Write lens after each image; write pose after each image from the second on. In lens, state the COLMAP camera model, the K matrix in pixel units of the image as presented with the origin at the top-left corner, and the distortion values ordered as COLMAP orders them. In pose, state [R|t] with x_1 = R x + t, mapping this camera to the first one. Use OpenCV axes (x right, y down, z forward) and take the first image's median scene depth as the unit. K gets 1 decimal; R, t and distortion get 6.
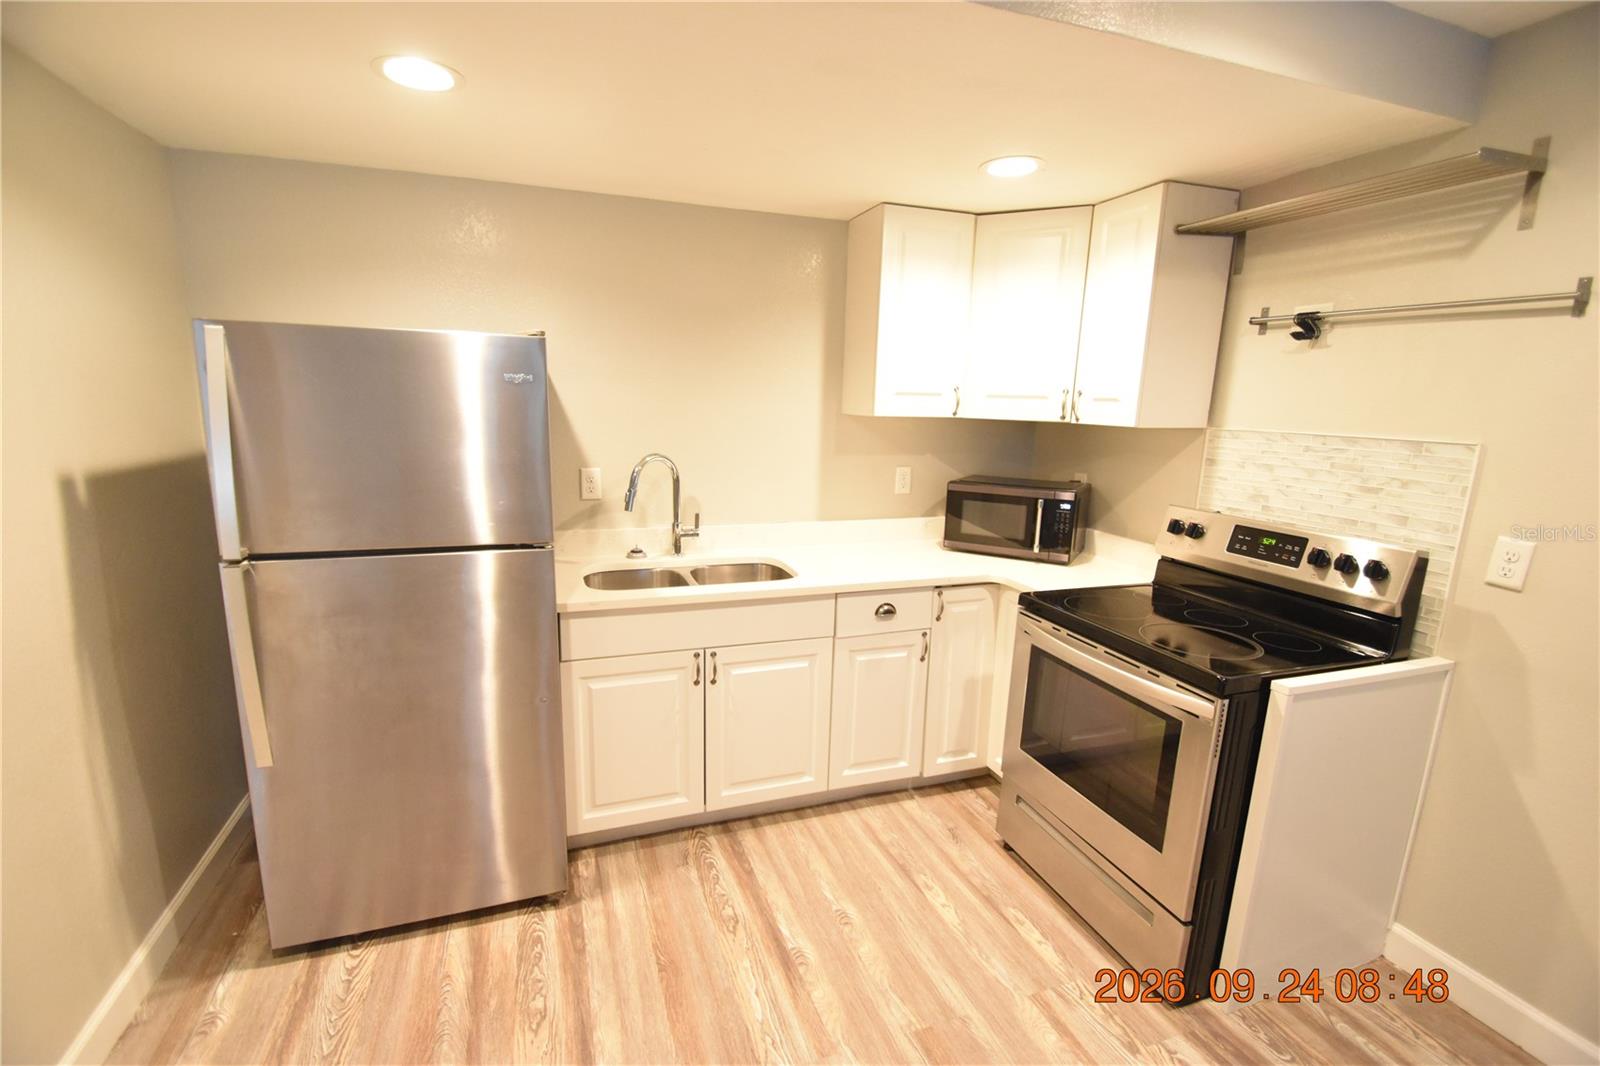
lens RADIAL K [[698.1, 0, 792.0], [0, 698.1, 543.3], [0, 0, 1]] dist [0.016356, -0.018273]
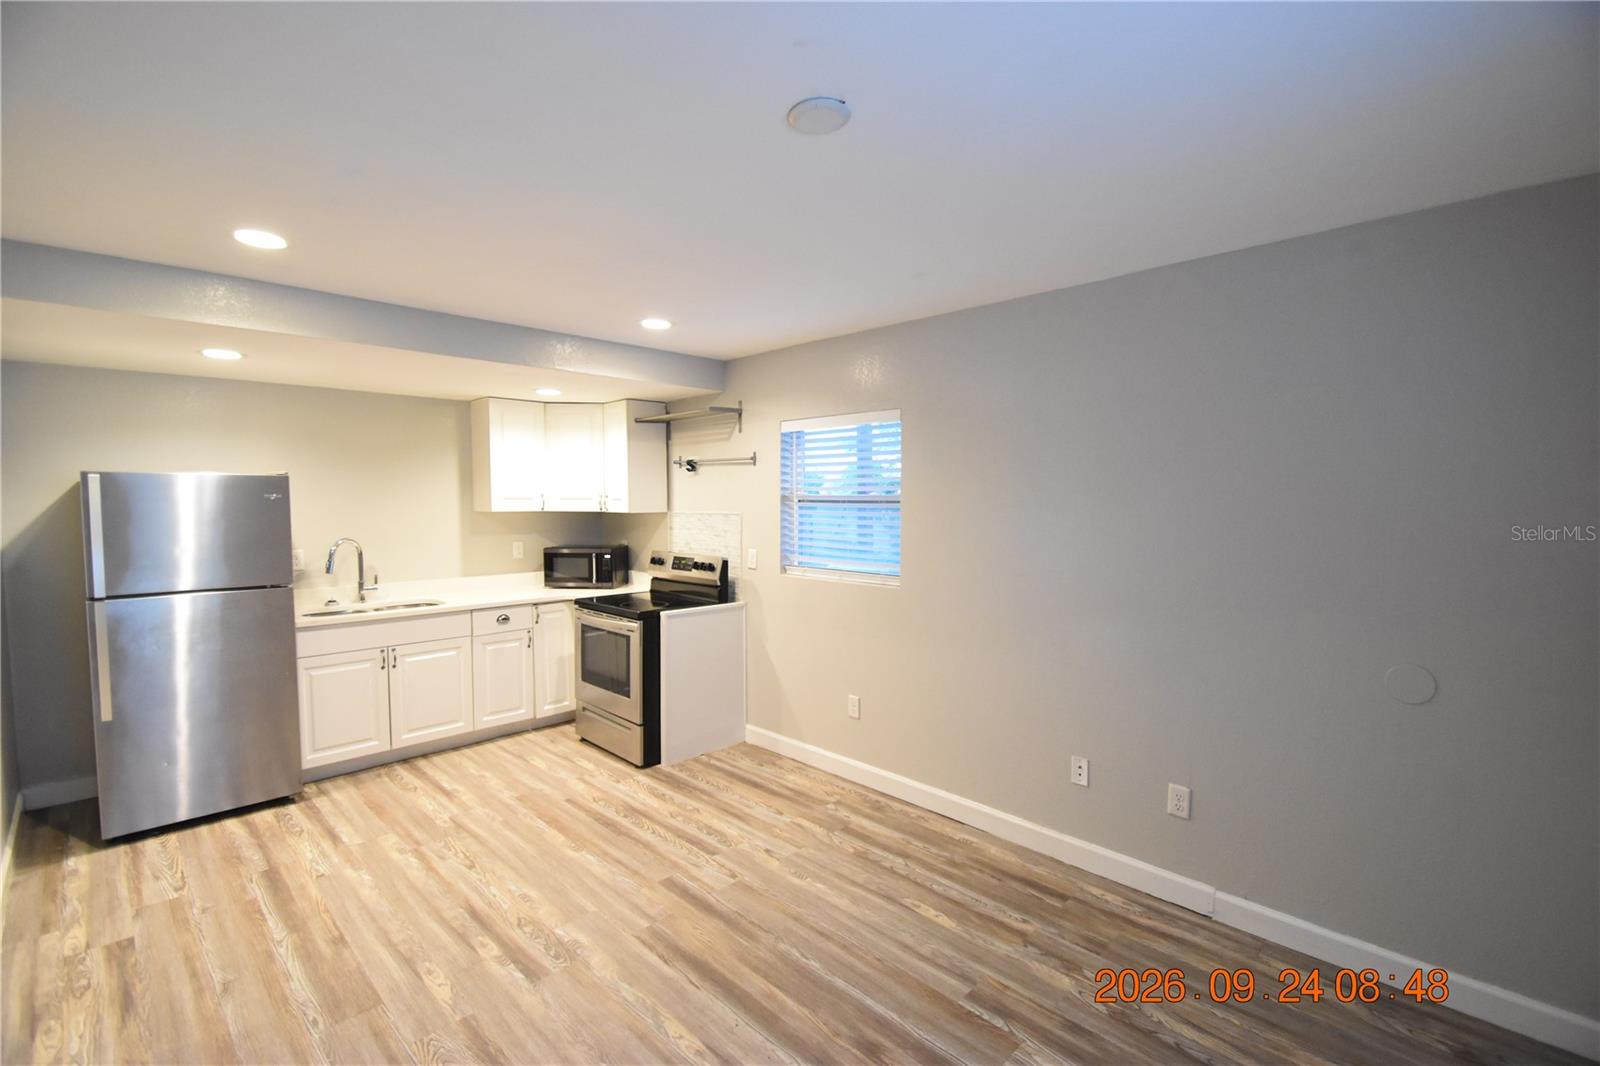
lens RADIAL K [[698.1, 0, 792.0], [0, 698.1, 543.3], [0, 0, 1]] dist [0.016356, -0.018273]
pose [[0.902052, -0.051552, 0.428539, 0.047362], [0.109895, 0.987553, -0.112524, 0.200919], [-0.417404, 0.148597, 0.896489, -0.995053]]
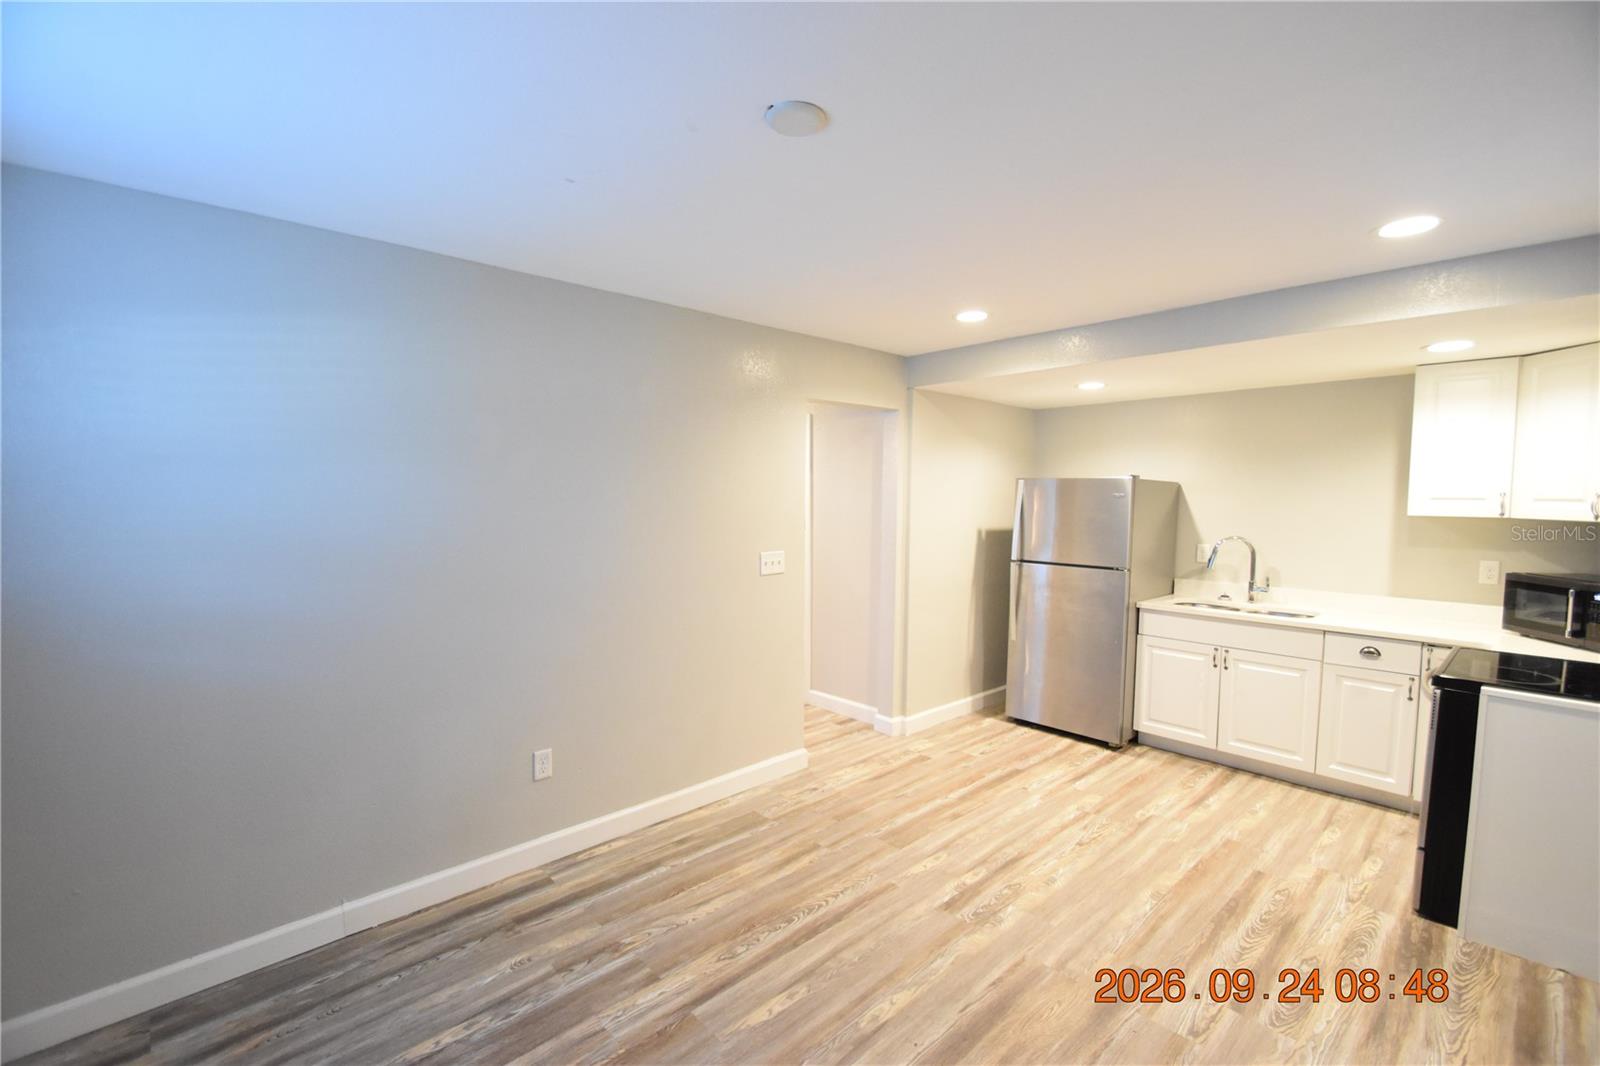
lens RADIAL K [[698.1, 0, 792.0], [0, 698.1, 543.3], [0, 0, 1]] dist [0.016356, -0.018273]
pose [[0.393067, 0.041527, -0.918572, 1.018202], [-0.186701, 0.981775, -0.035508, 0.158524], [0.900356, 0.185455, 0.393657, -0.663414]]
